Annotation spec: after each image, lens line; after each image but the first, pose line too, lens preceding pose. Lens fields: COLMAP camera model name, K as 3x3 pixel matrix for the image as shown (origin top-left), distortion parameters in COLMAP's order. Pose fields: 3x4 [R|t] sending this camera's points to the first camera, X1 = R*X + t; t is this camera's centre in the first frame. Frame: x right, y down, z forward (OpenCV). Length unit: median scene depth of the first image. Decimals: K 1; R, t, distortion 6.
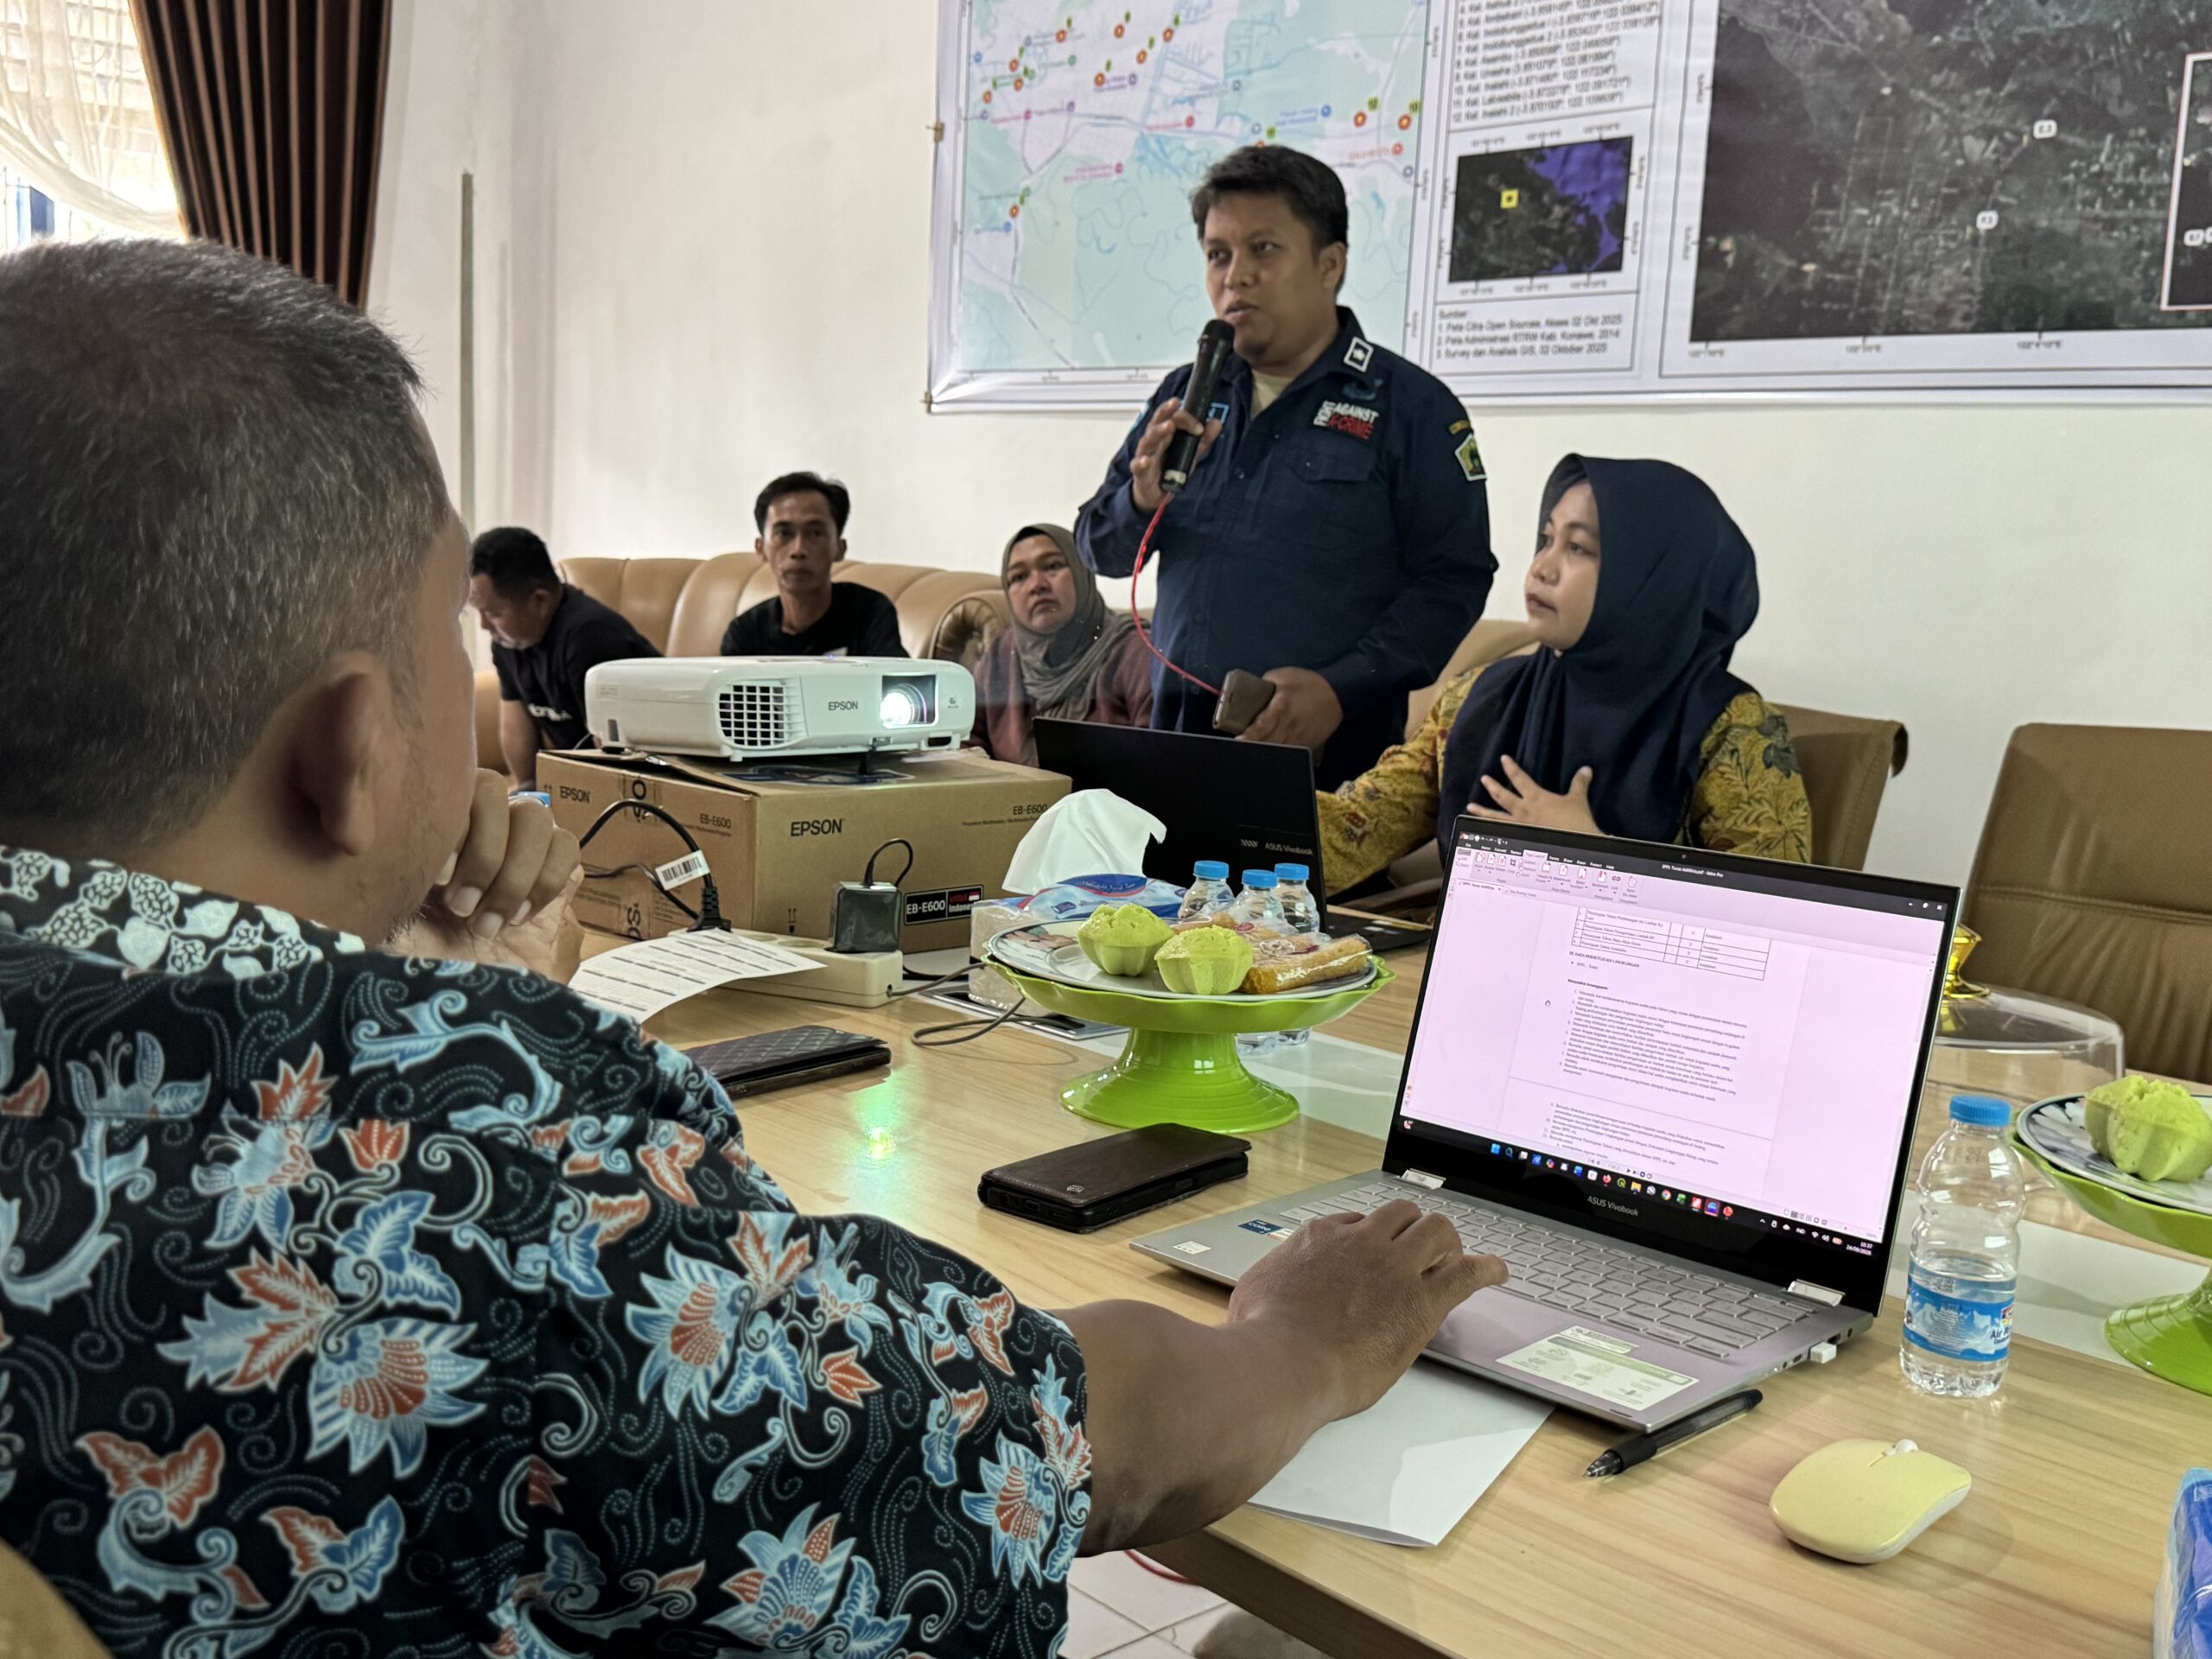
lens RADIAL K [[2248.2, 0, 1124.7], [0, 2248.2, 819.7], [0, 0, 1]] dist [-0.008837, 0.000000]
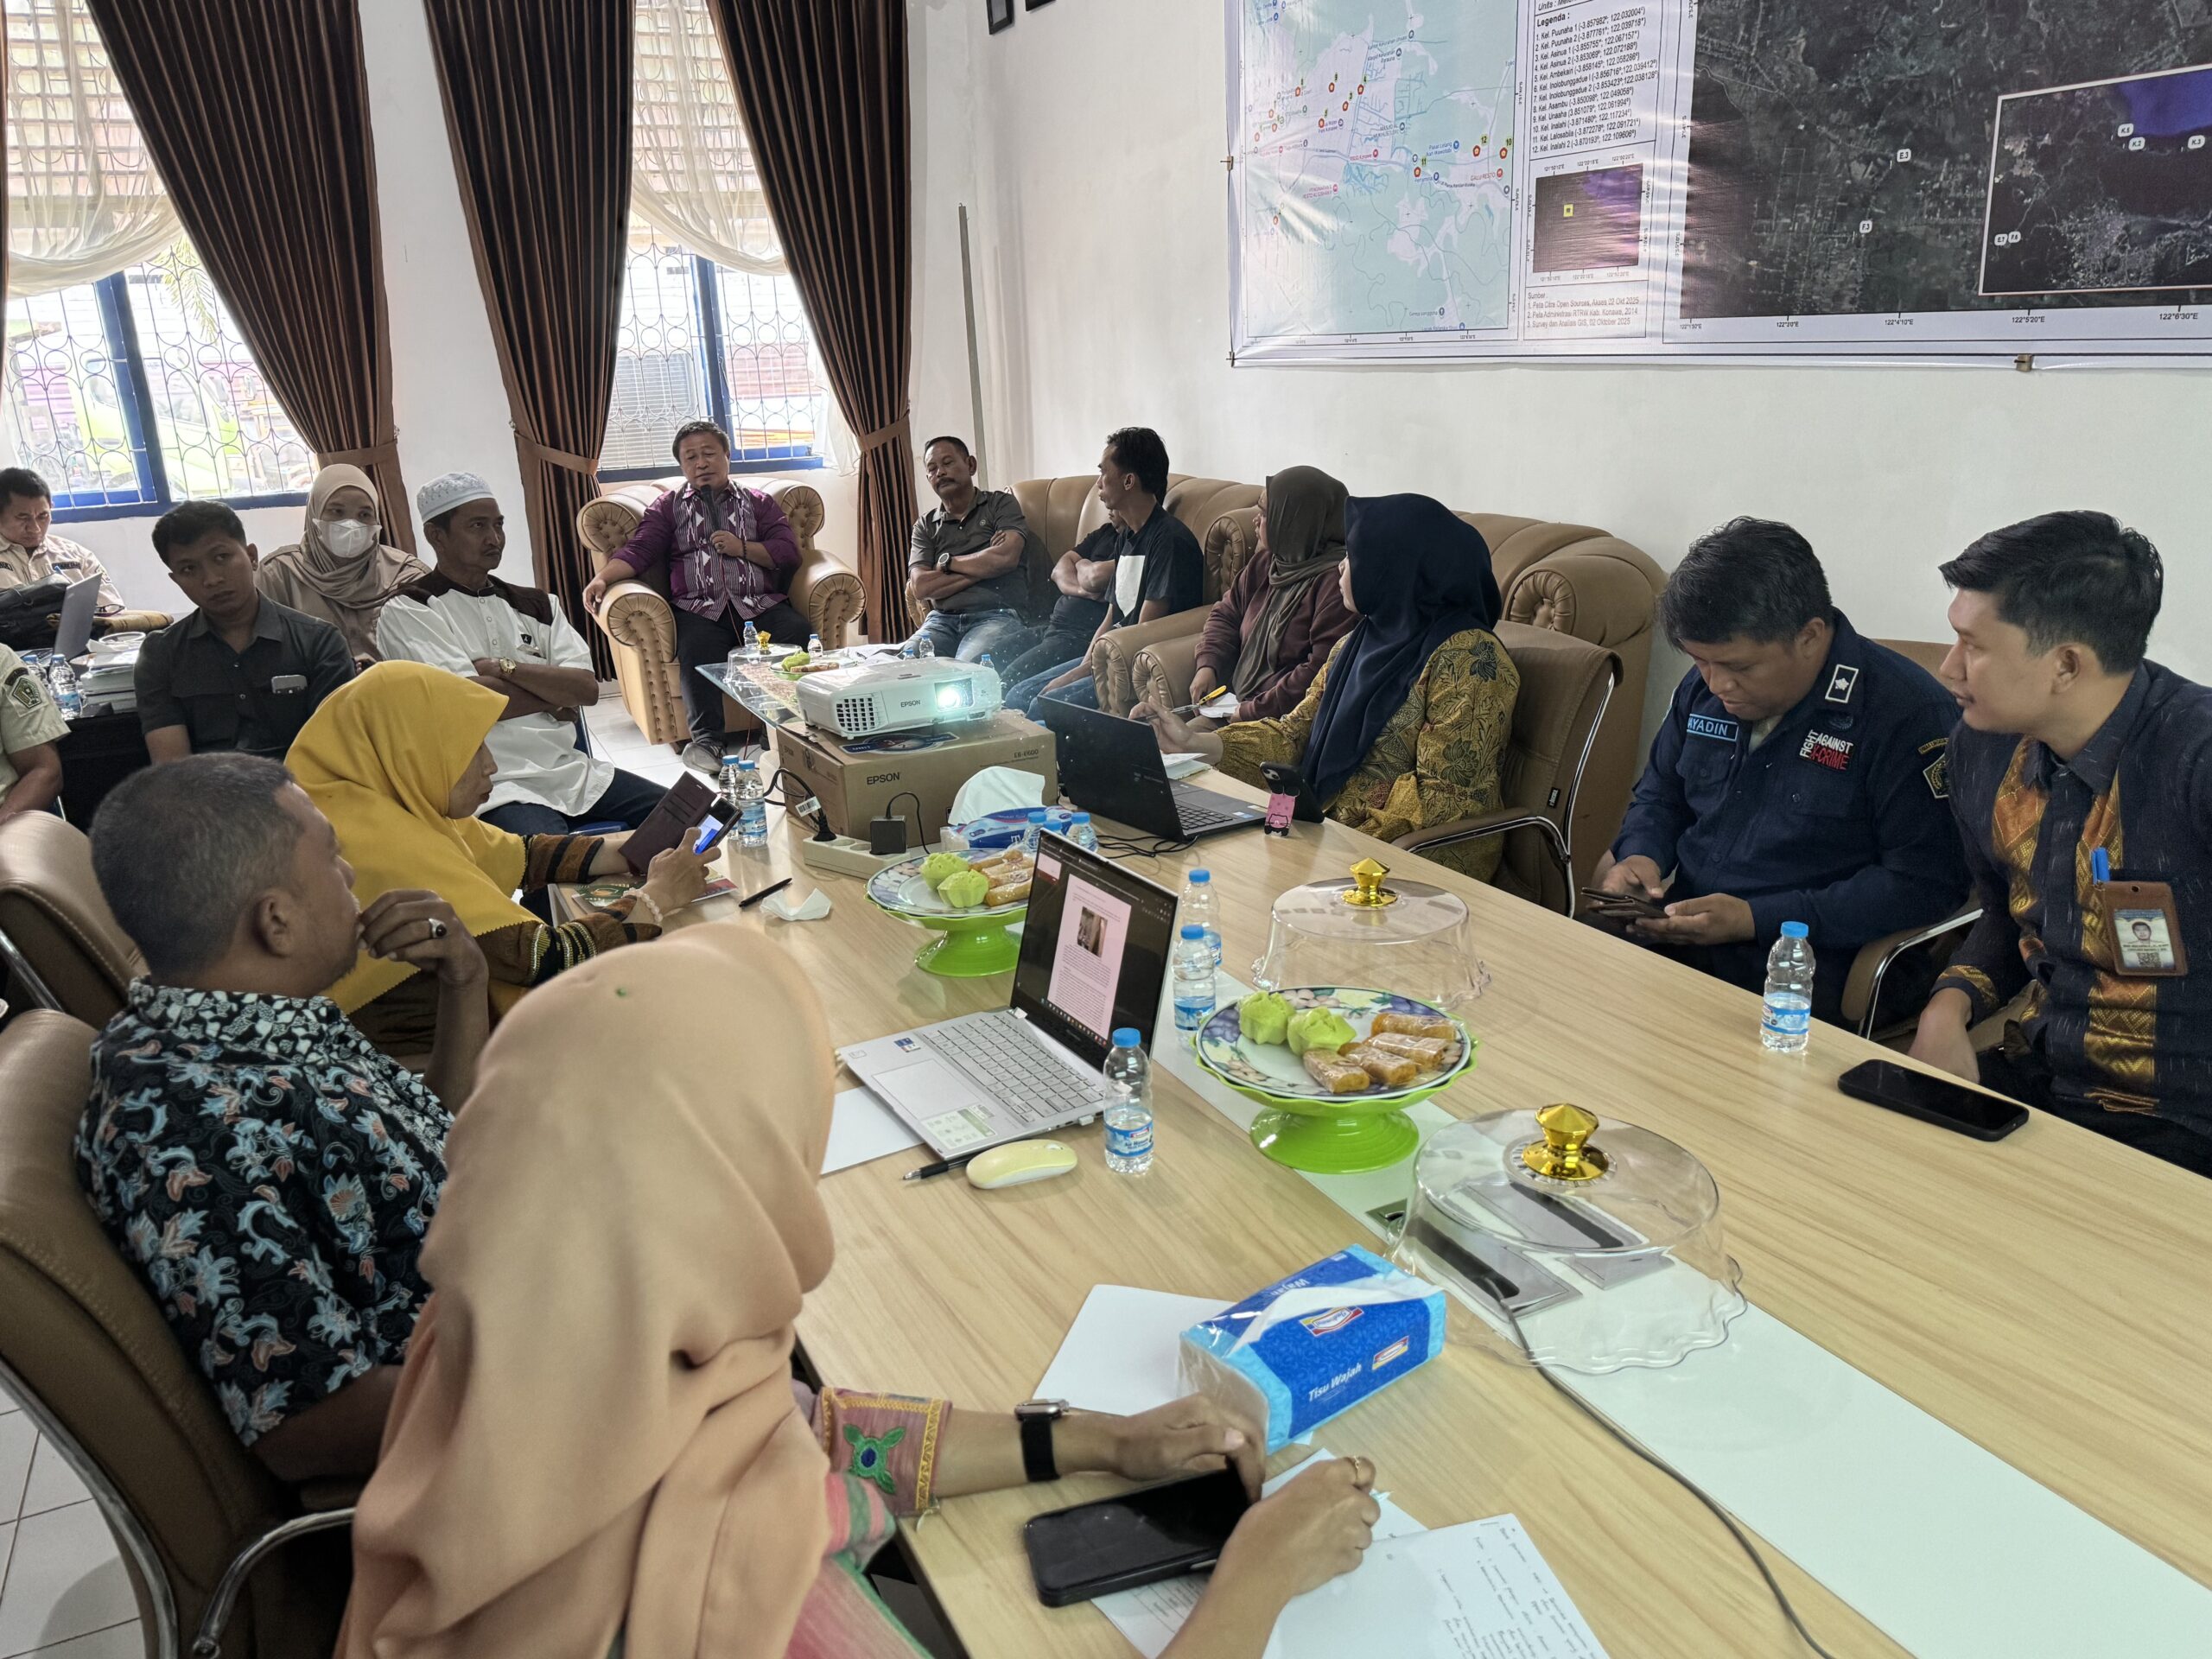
lens RADIAL K [[1674.1, 0, 1090.7], [0, 1674.1, 833.1], [0, 0, 1]] dist [-0.026778, 0.014906]
pose [[0.949712, -0.001365, -0.313122, 0.241498], [0.052399, 0.986582, 0.154627, -0.082722], [0.308709, -0.163259, 0.937041, -0.126583]]
